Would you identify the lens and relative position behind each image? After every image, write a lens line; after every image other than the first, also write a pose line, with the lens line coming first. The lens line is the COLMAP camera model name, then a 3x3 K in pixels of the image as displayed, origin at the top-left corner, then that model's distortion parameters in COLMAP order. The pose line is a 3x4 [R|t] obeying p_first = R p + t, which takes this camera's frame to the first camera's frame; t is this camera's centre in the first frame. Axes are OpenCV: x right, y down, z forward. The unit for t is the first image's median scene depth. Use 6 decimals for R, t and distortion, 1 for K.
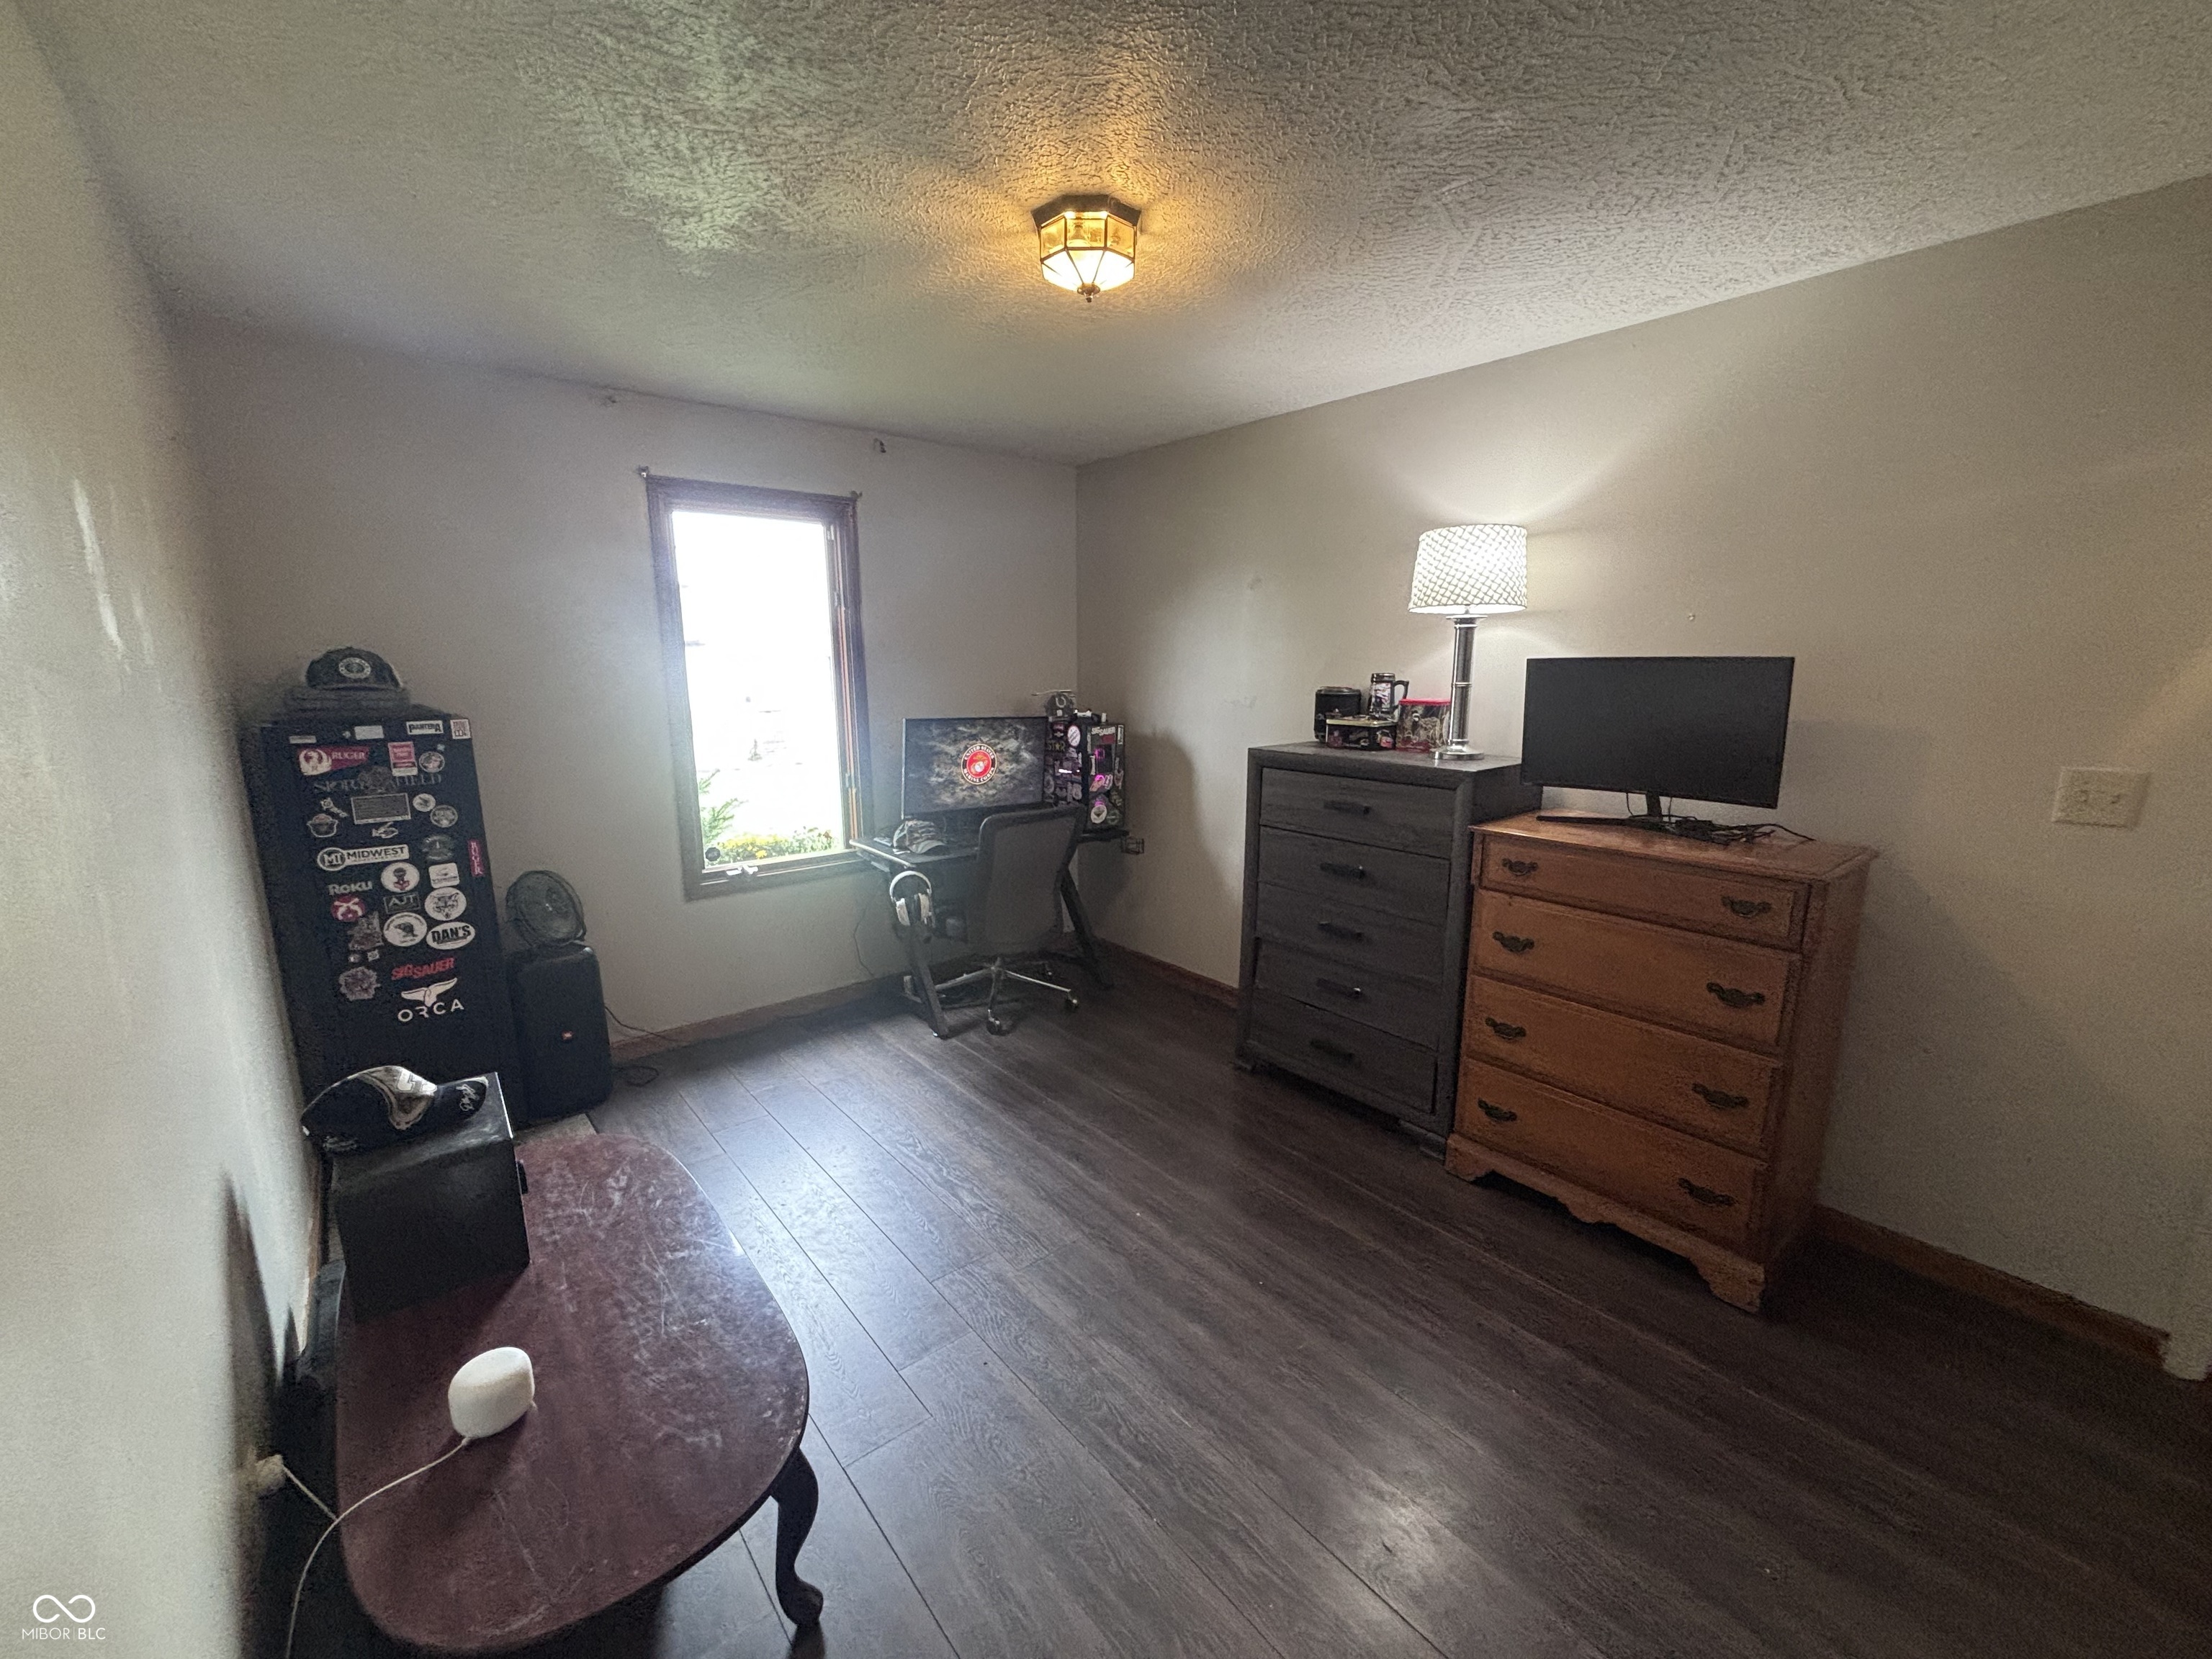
lens RADIAL K [[892.3, 0, 1092.9], [0, 892.3, 831.5], [0, 0, 1]] dist [0.001385, -0.000063]
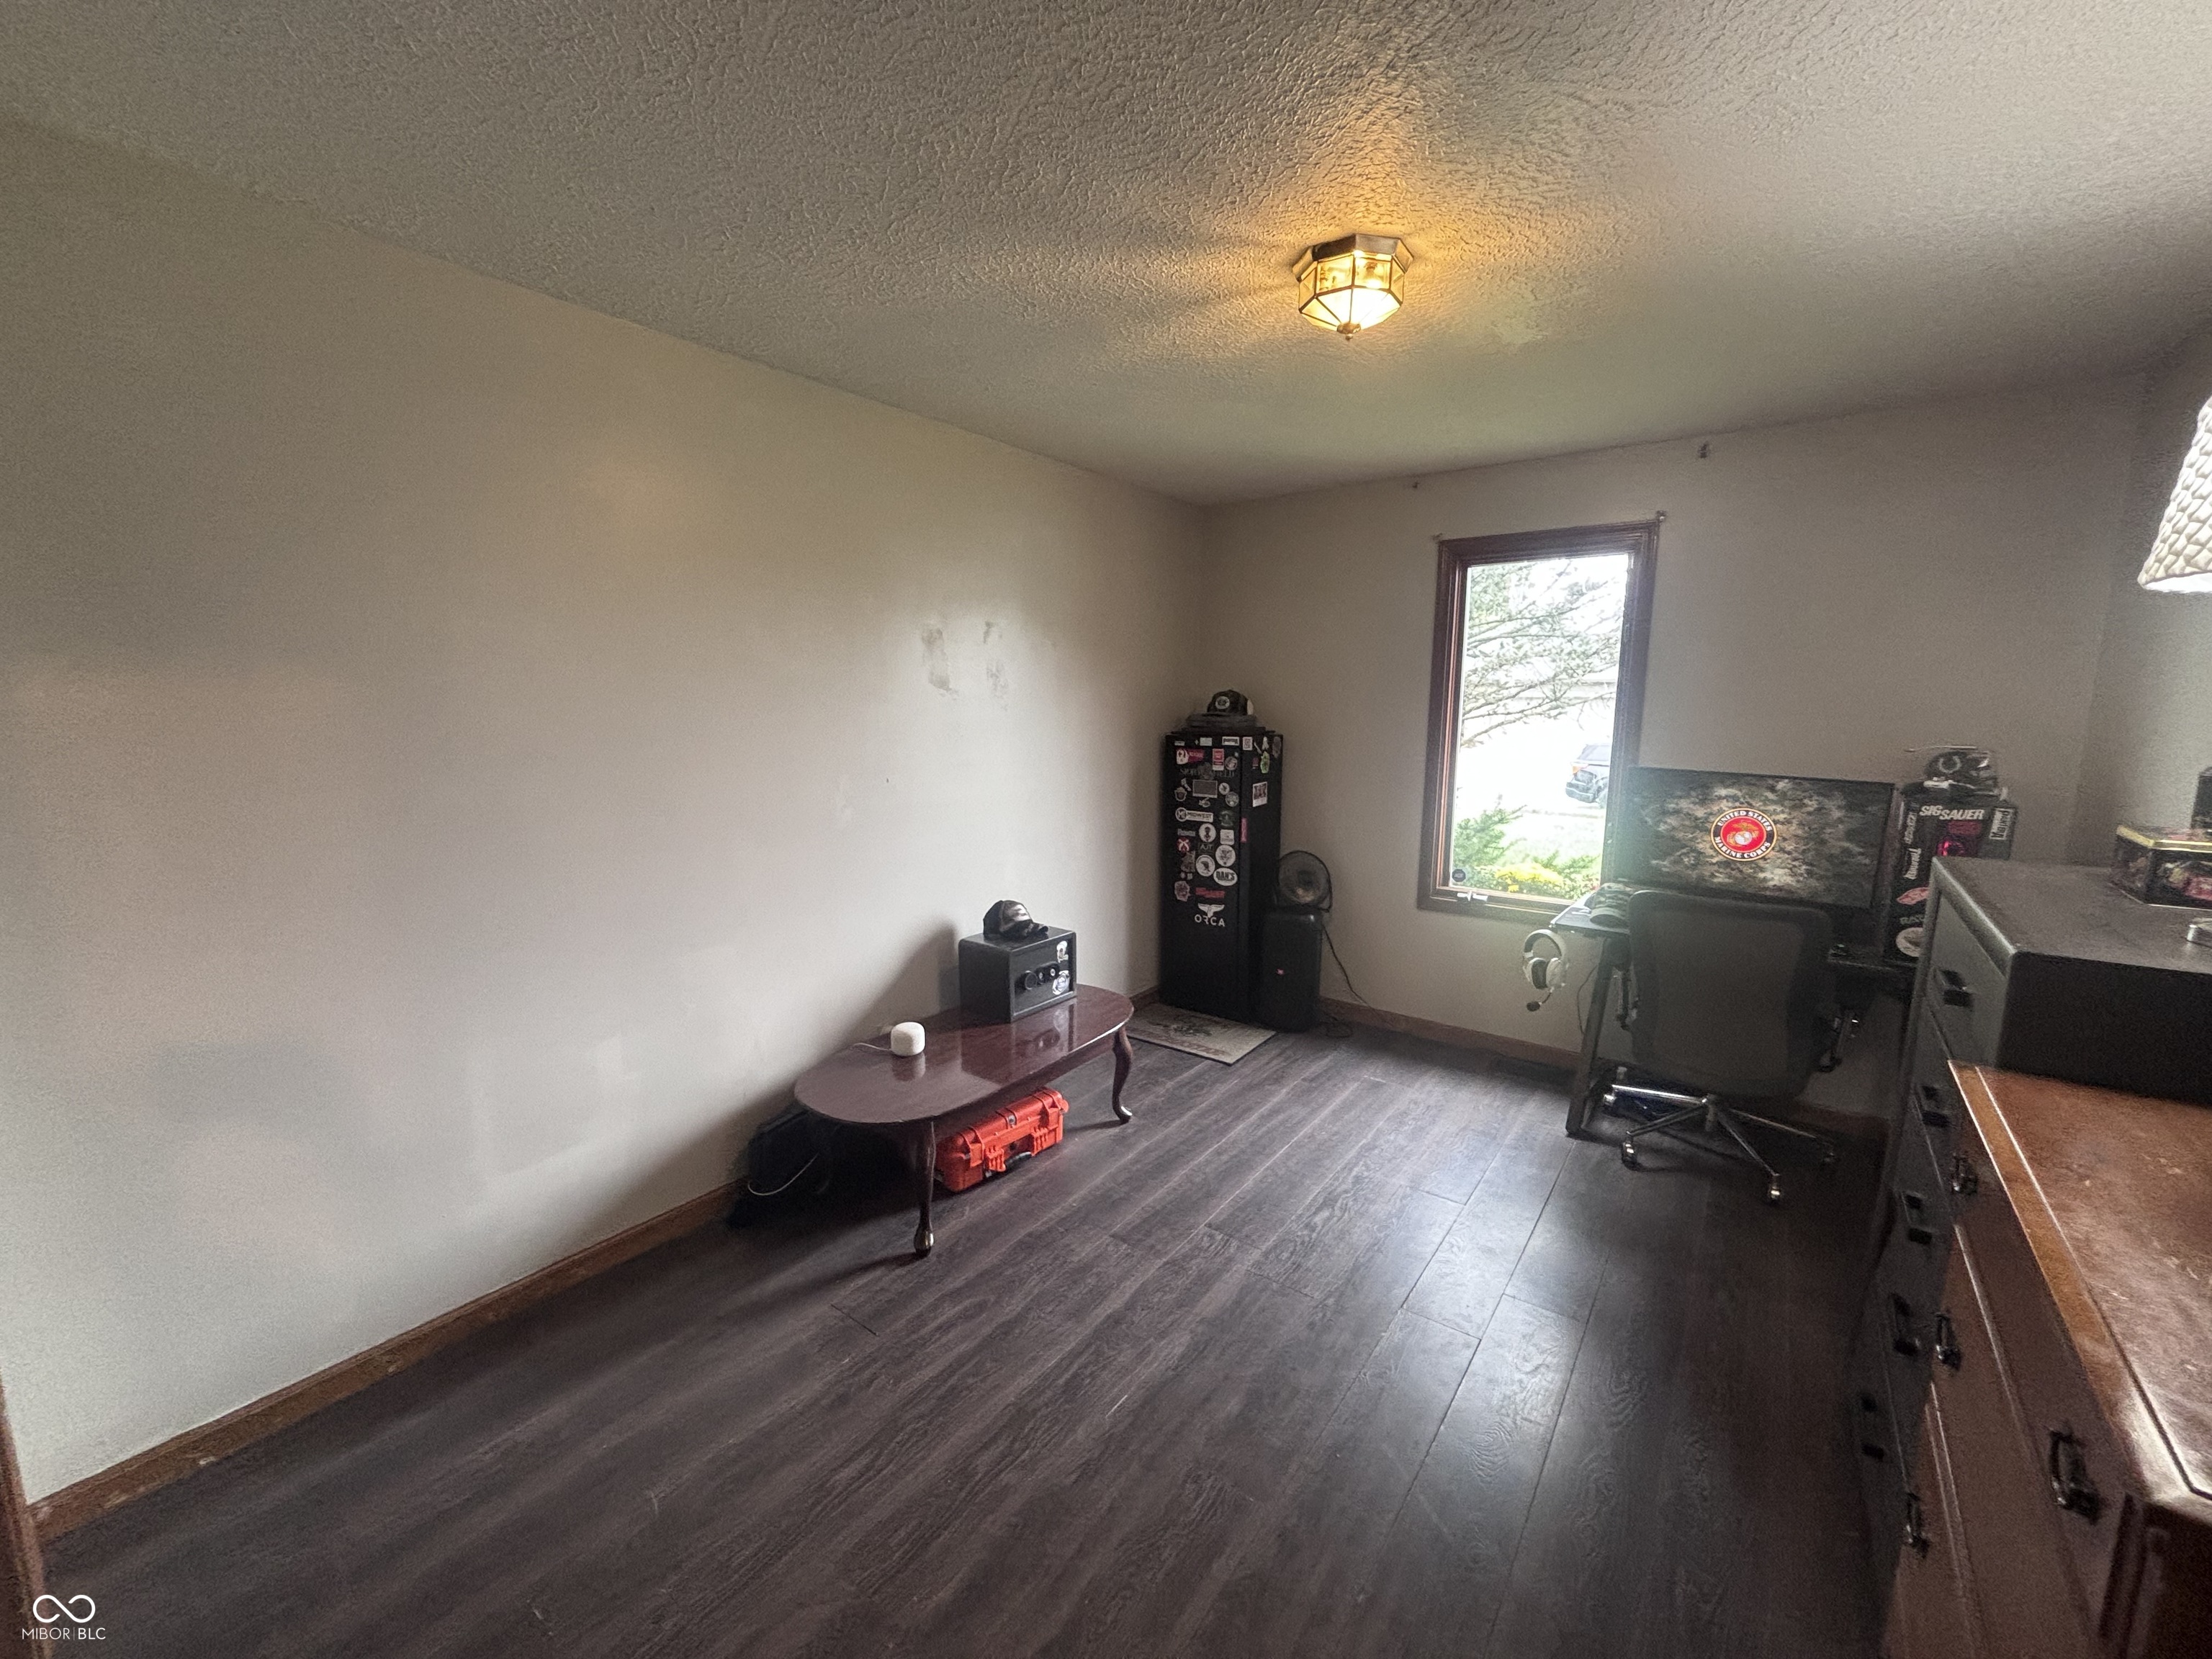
lens RADIAL K [[892.3, 0, 1092.9], [0, 892.3, 831.5], [0, 0, 1]] dist [0.001385, -0.000063]
pose [[0.205109, 0.147806, -0.967514, 0.719966], [-0.183286, 0.976844, 0.110375, -0.088619], [0.961424, 0.154693, 0.227450, 0.434013]]
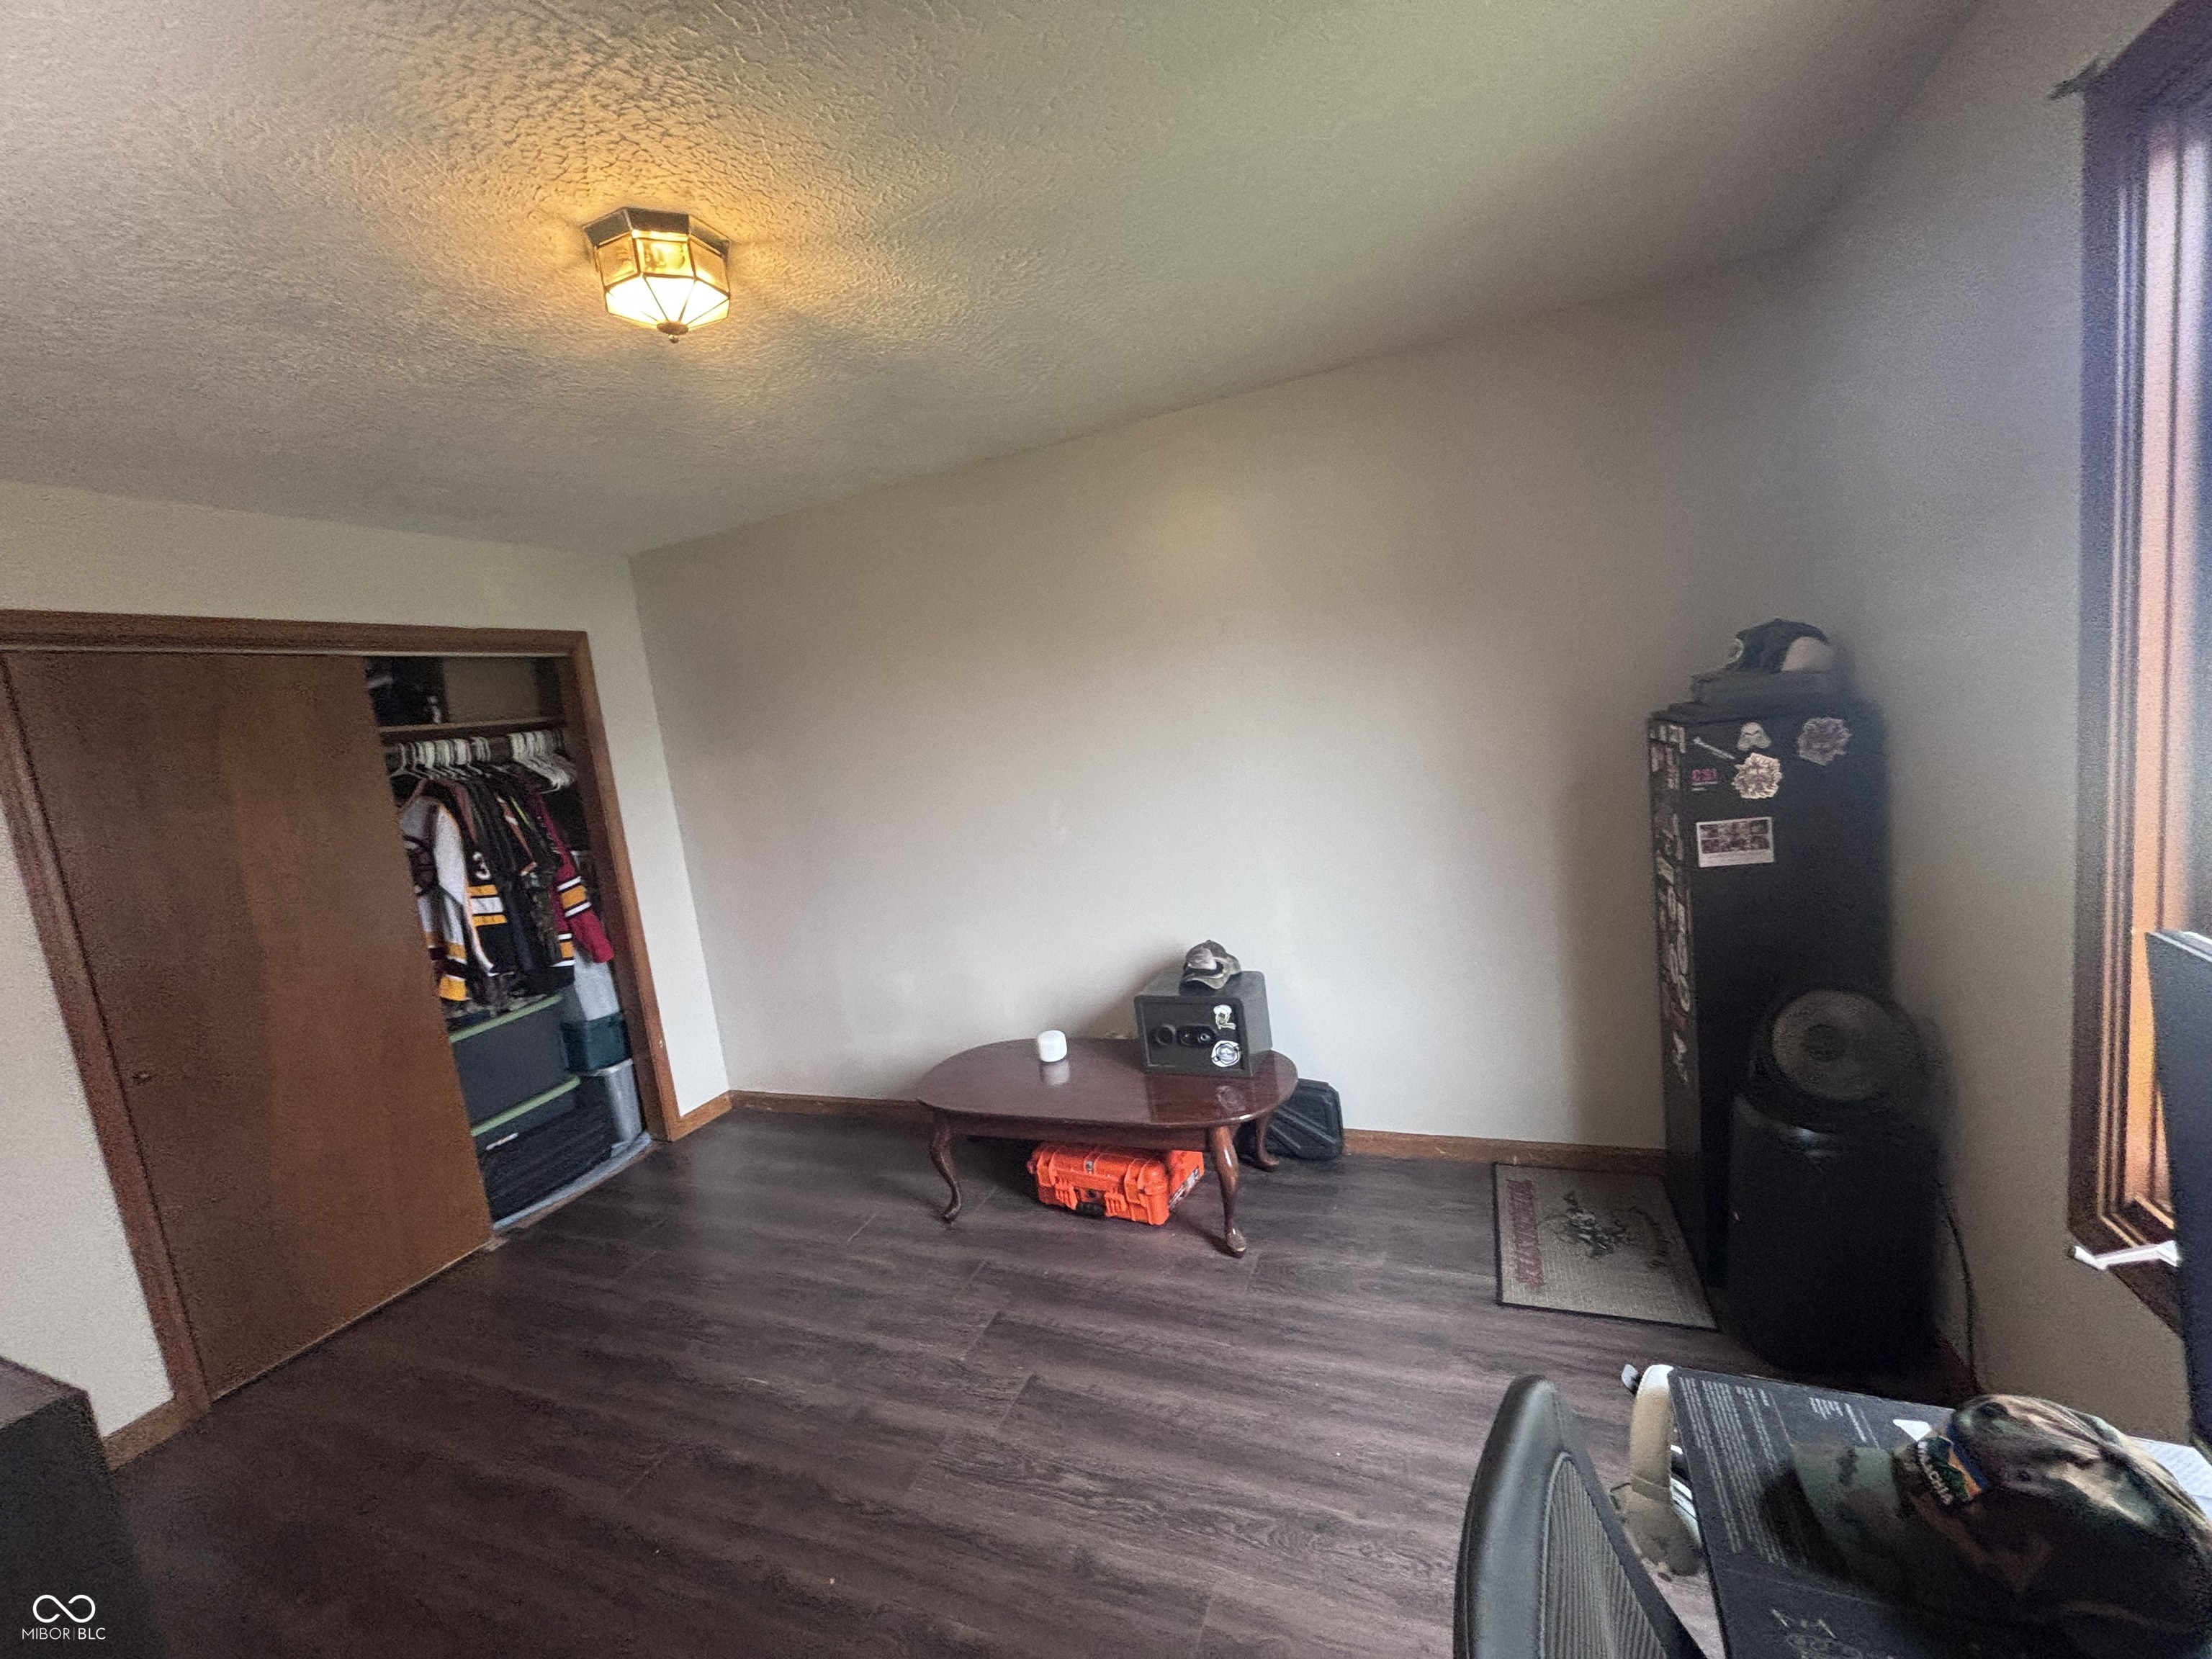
lens RADIAL K [[892.3, 0, 1092.9], [0, 892.3, 831.5], [0, 0, 1]] dist [0.001385, -0.000063]
pose [[-0.888225, 0.165758, -0.428463, 0.096867], [0.040290, 0.957152, 0.286768, -0.272466], [0.457639, 0.237452, -0.856845, 1.409661]]
